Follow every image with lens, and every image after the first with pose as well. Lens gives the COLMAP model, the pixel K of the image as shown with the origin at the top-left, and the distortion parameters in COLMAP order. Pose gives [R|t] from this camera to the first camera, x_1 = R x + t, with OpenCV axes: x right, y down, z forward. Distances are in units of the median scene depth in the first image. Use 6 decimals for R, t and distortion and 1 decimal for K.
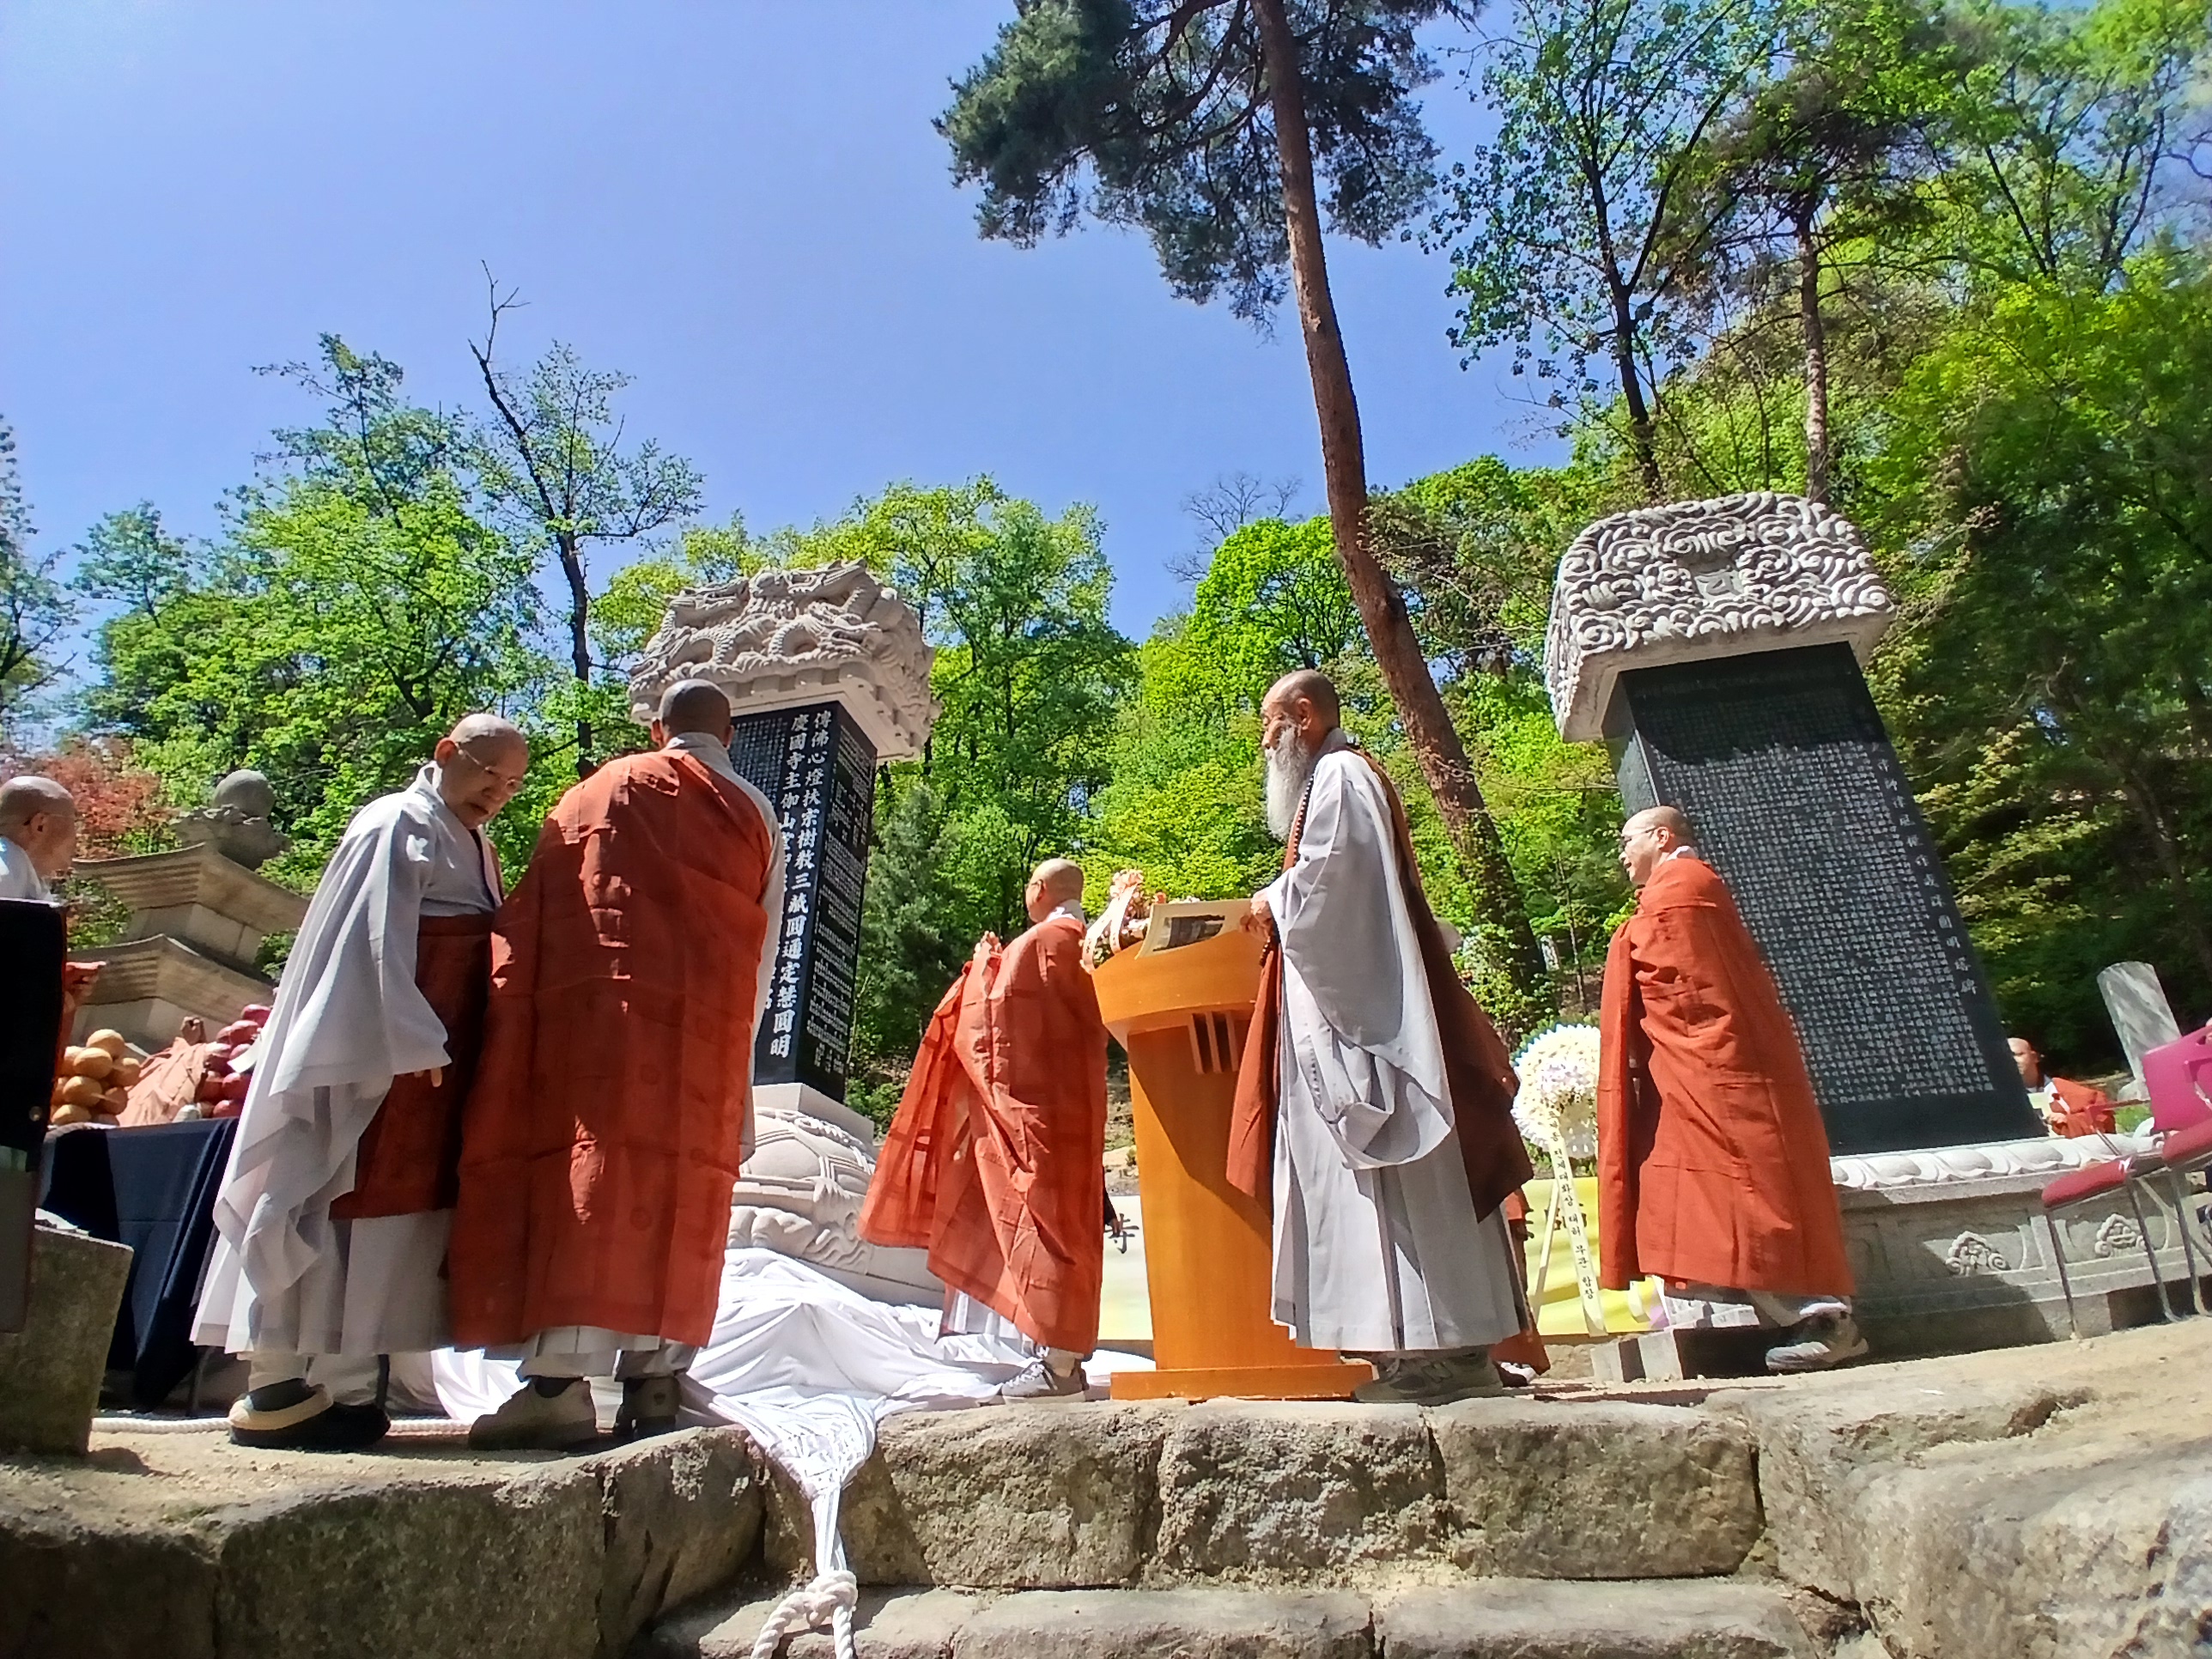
lens RADIAL K [[1102.7, 0, 1105.1], [0, 1102.7, 795.1], [0, 0, 1]] dist [-0.000005, -0.039335]
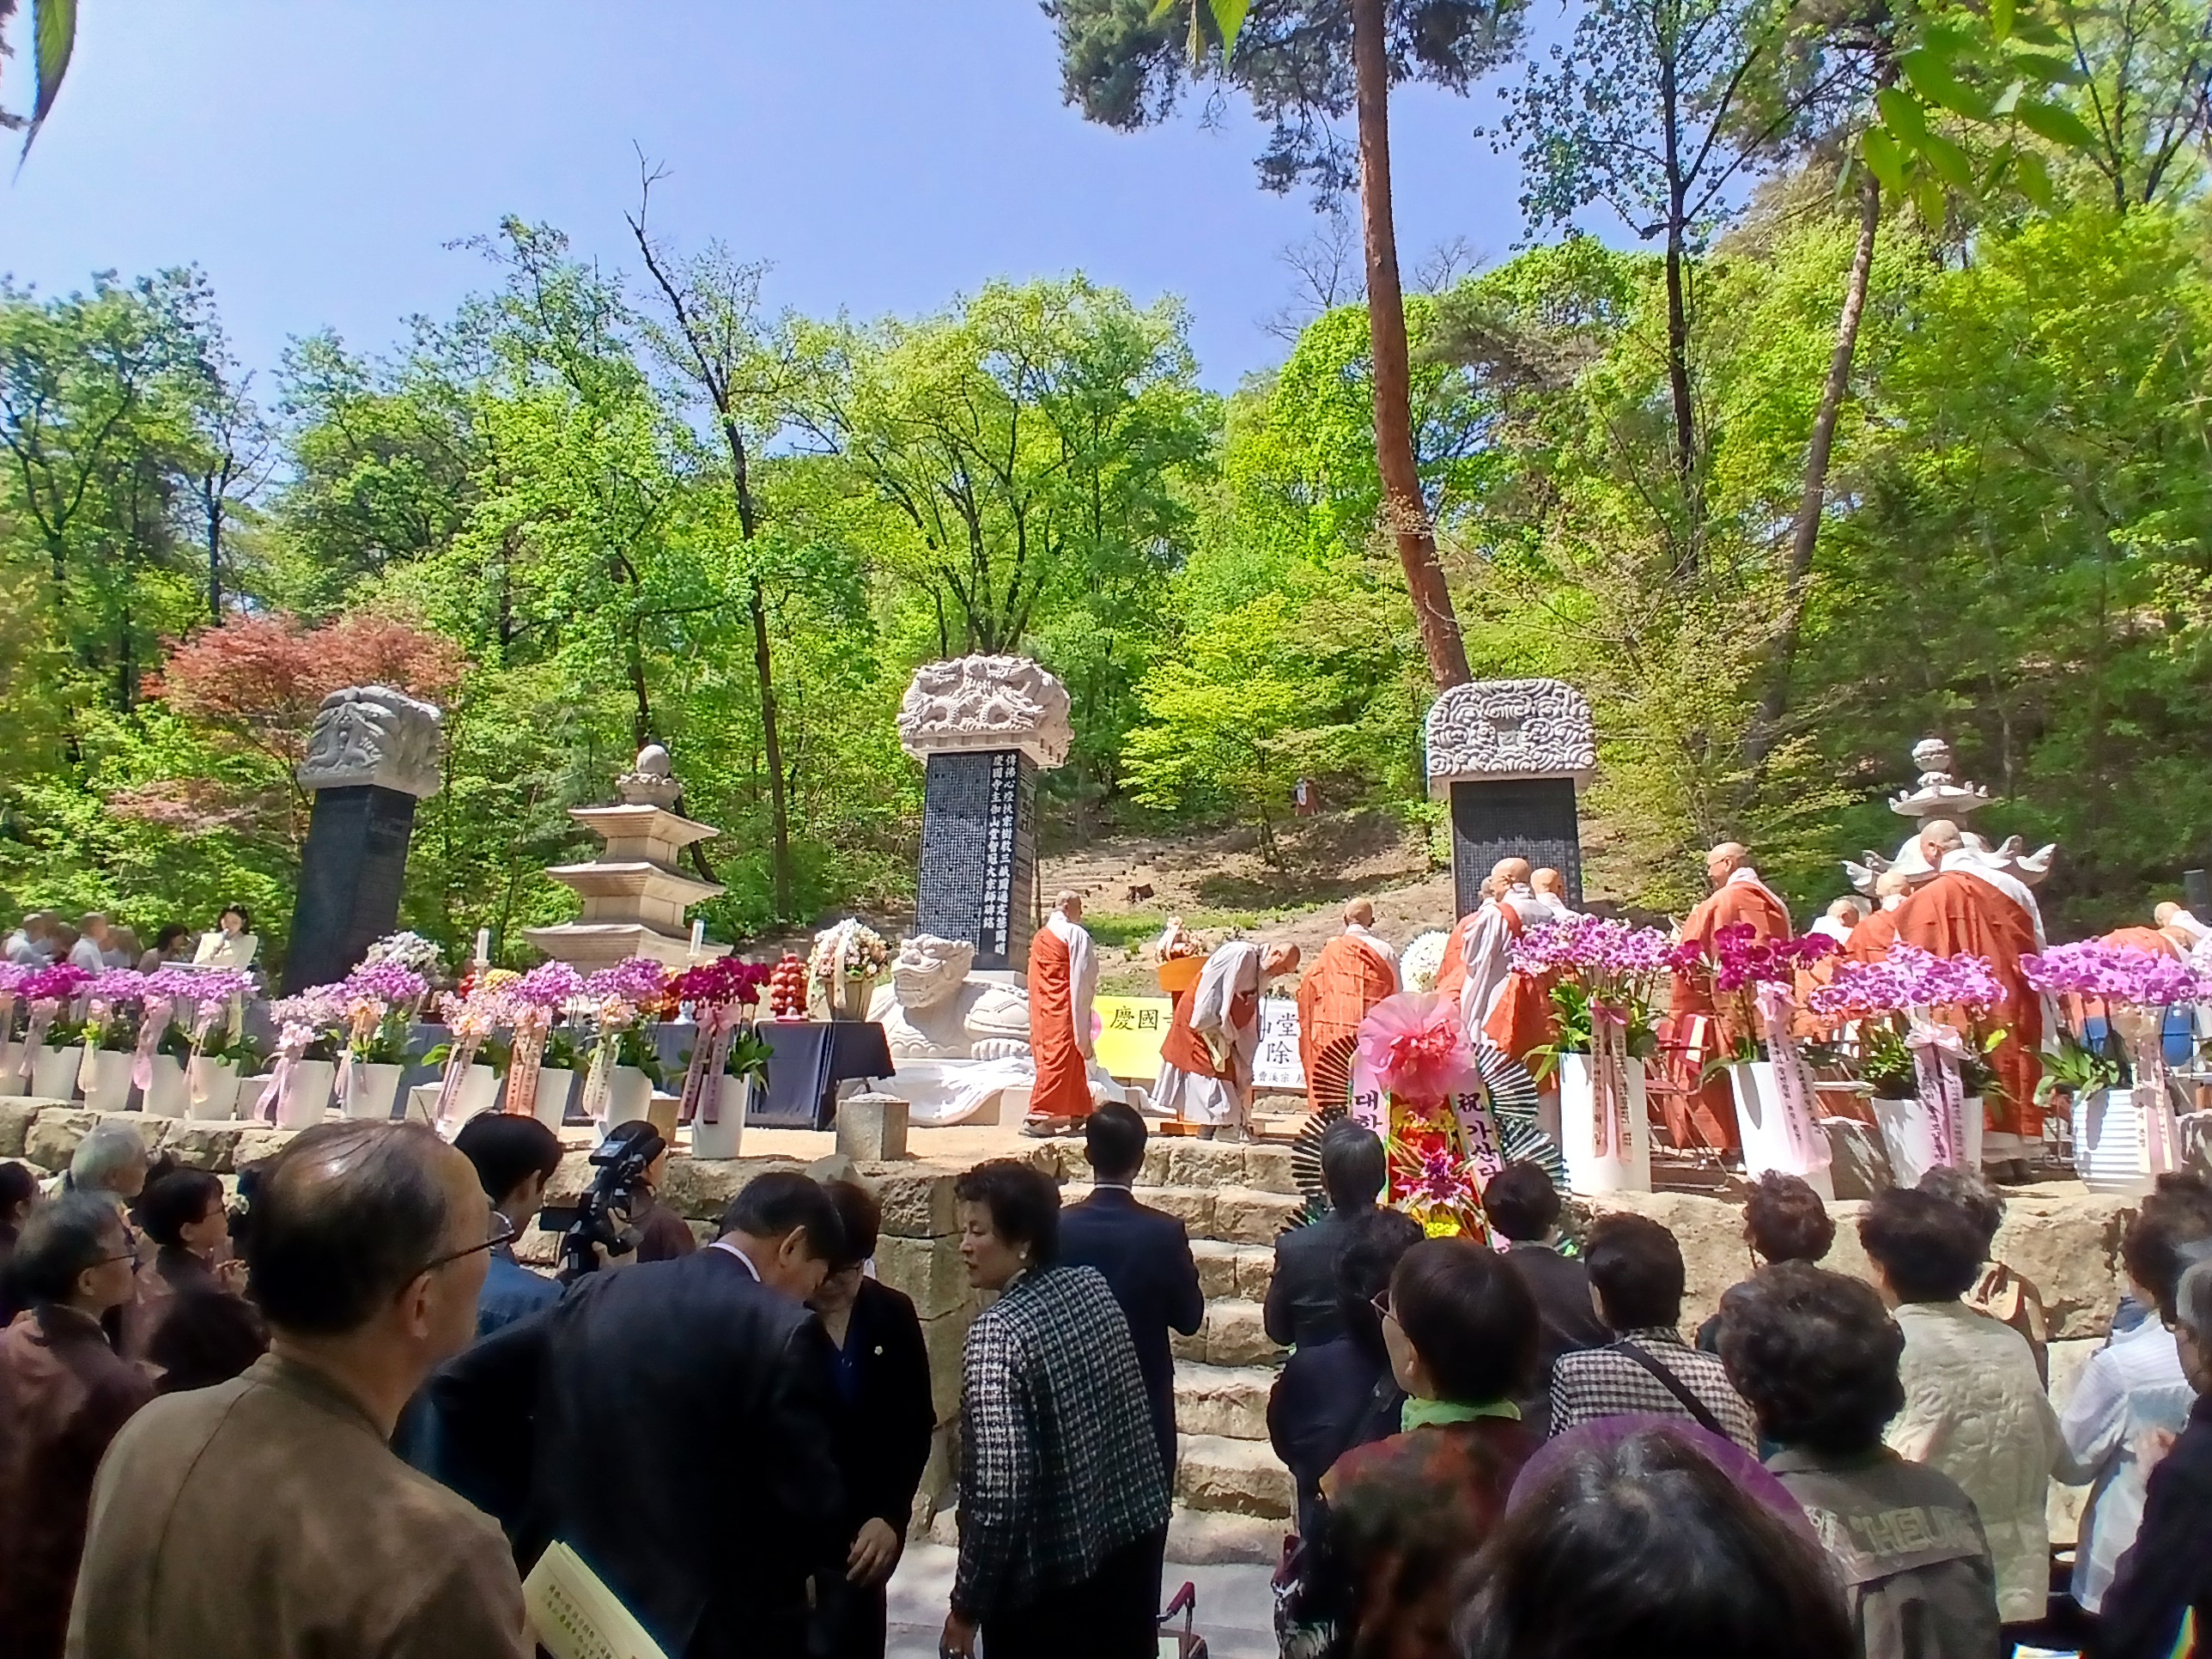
lens RADIAL K [[1115.8, 0, 1111.5], [0, 1115.8, 802.3], [0, 0, 1]] dist [-0.000969, -0.042223]
pose [[0.997563, 0.036874, -0.059233, 0.010973], [-0.020038, 0.964585, 0.263010, -0.471331], [0.066833, -0.261182, 0.962973, -0.715228]]
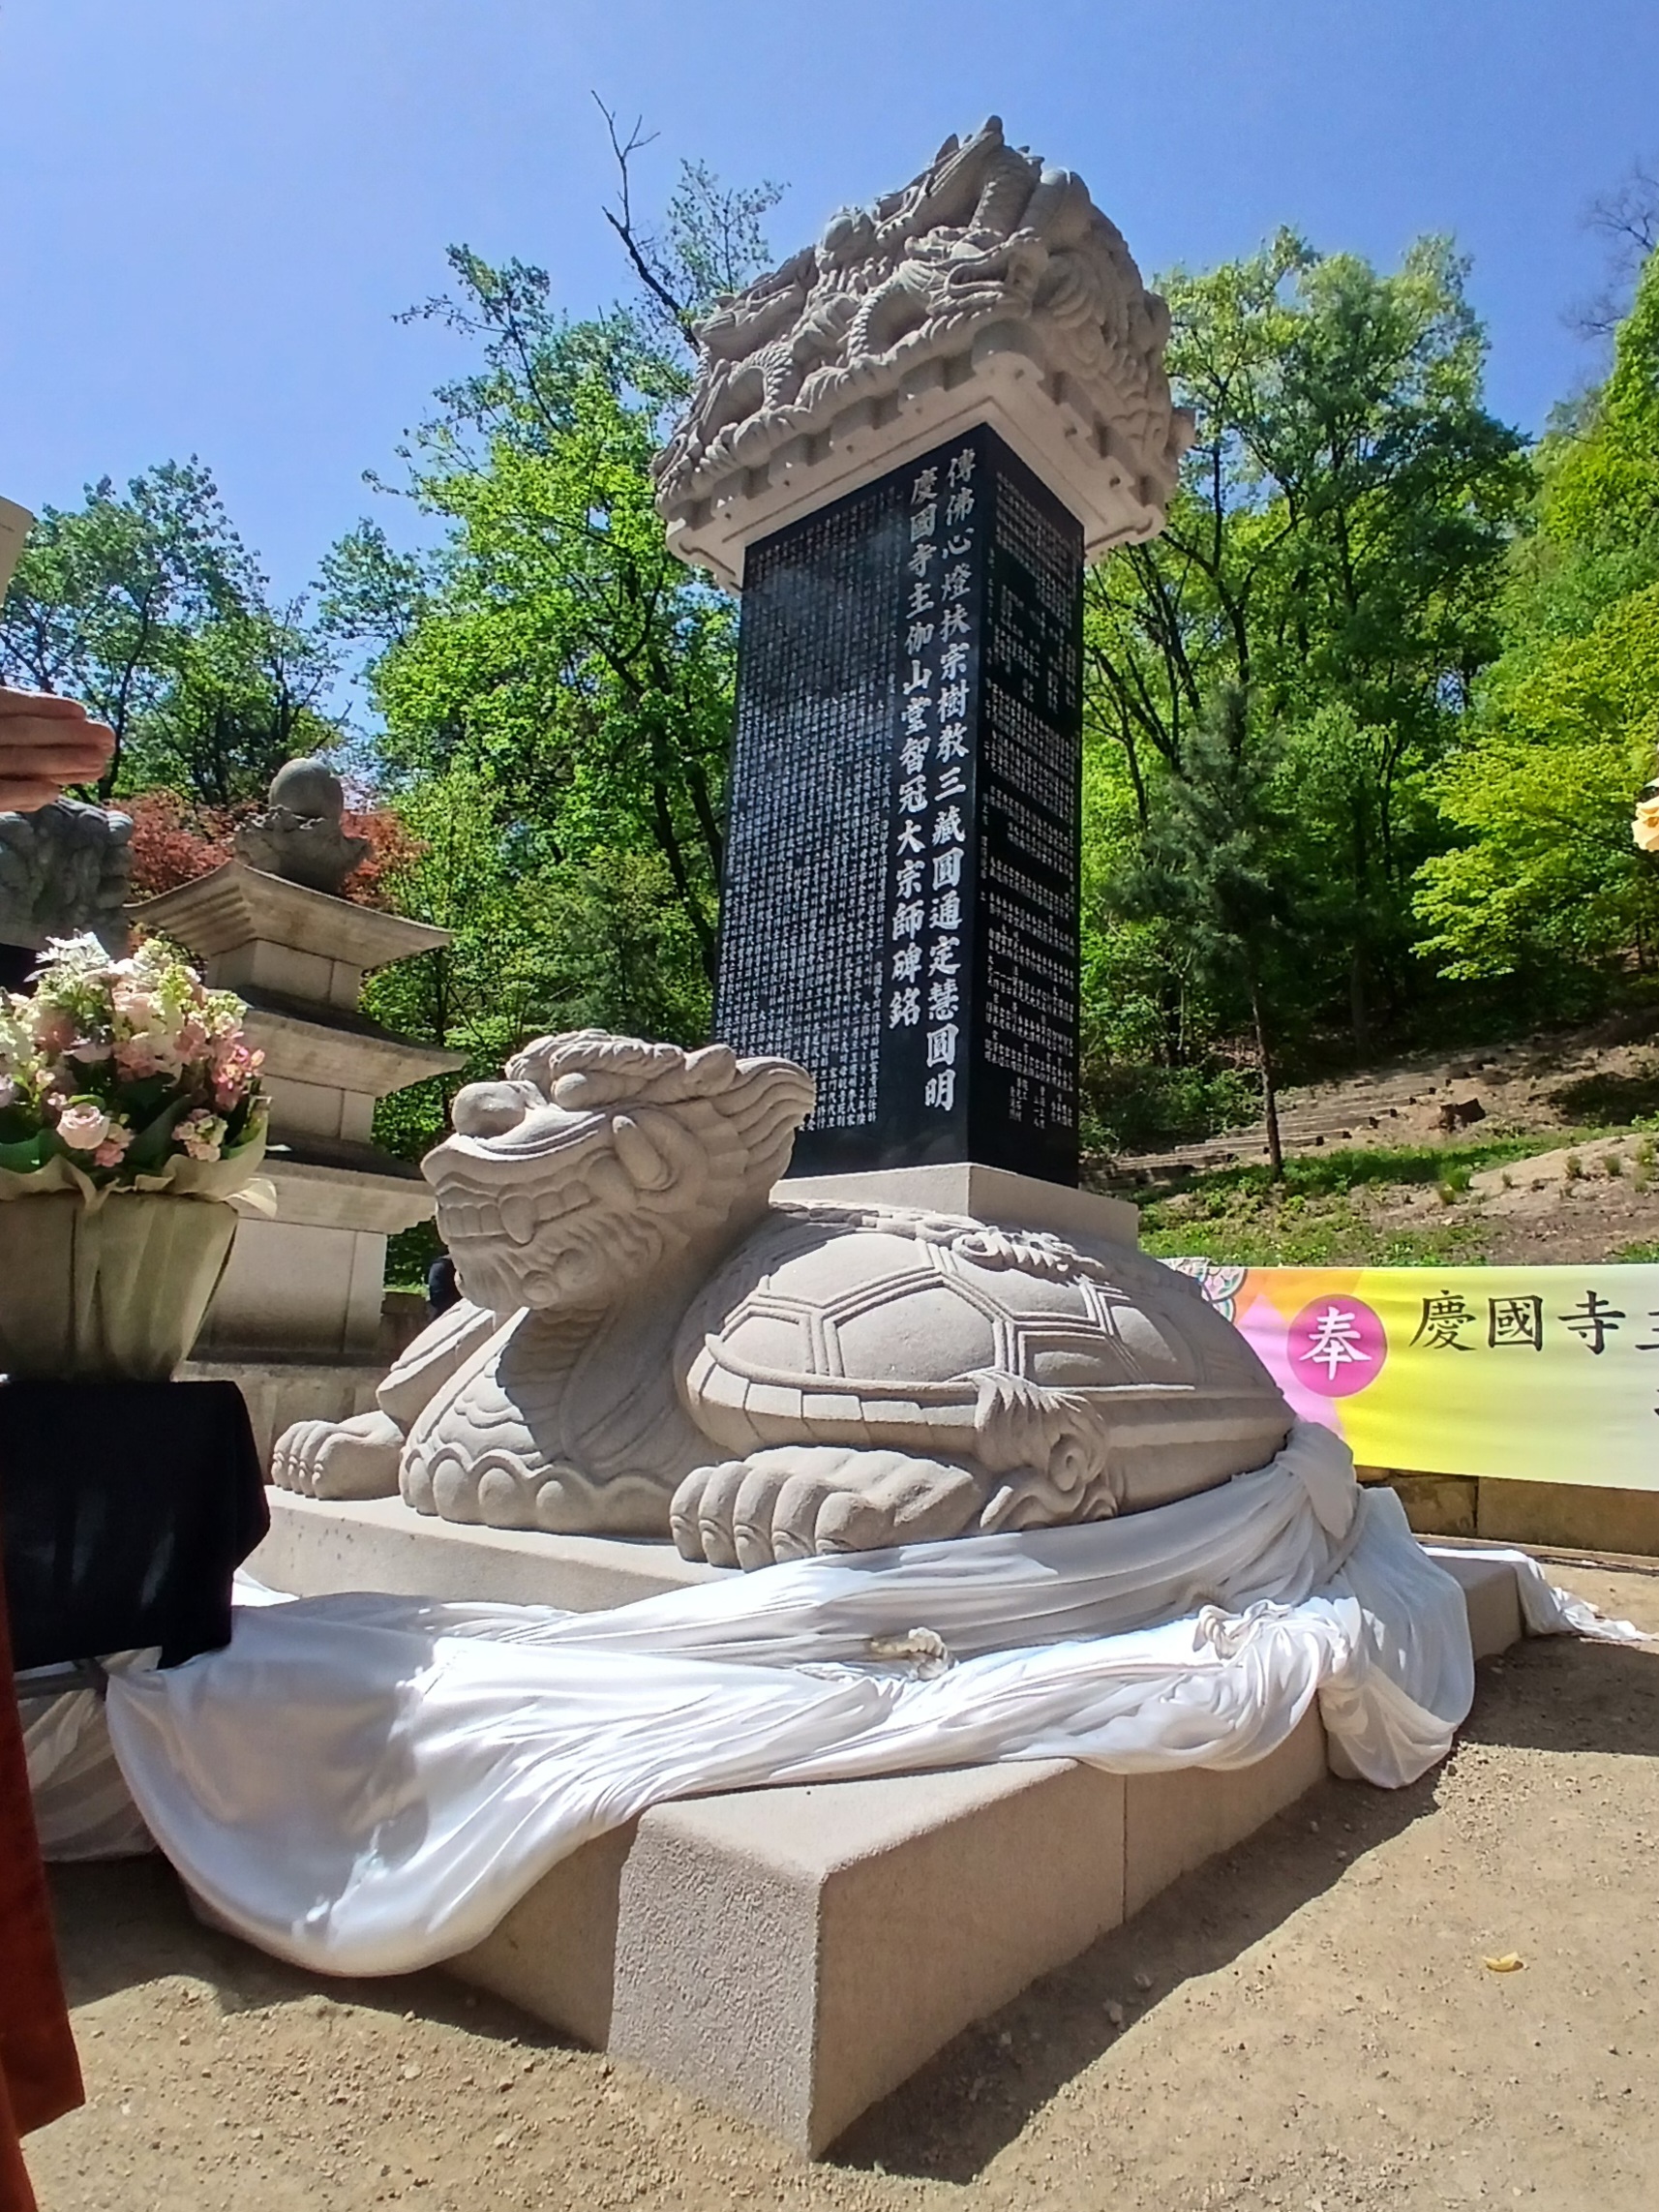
lens RADIAL K [[1228.3, 0, 979.2], [0, 1228.3, 1113.8], [0, 0, 1]] dist [0.000997, -0.033161]
pose [[0.919342, -0.038583, -0.391562, -0.033892], [0.153174, 0.951768, 0.265850, 0.068294], [0.362419, -0.304384, 0.880910, 0.399301]]
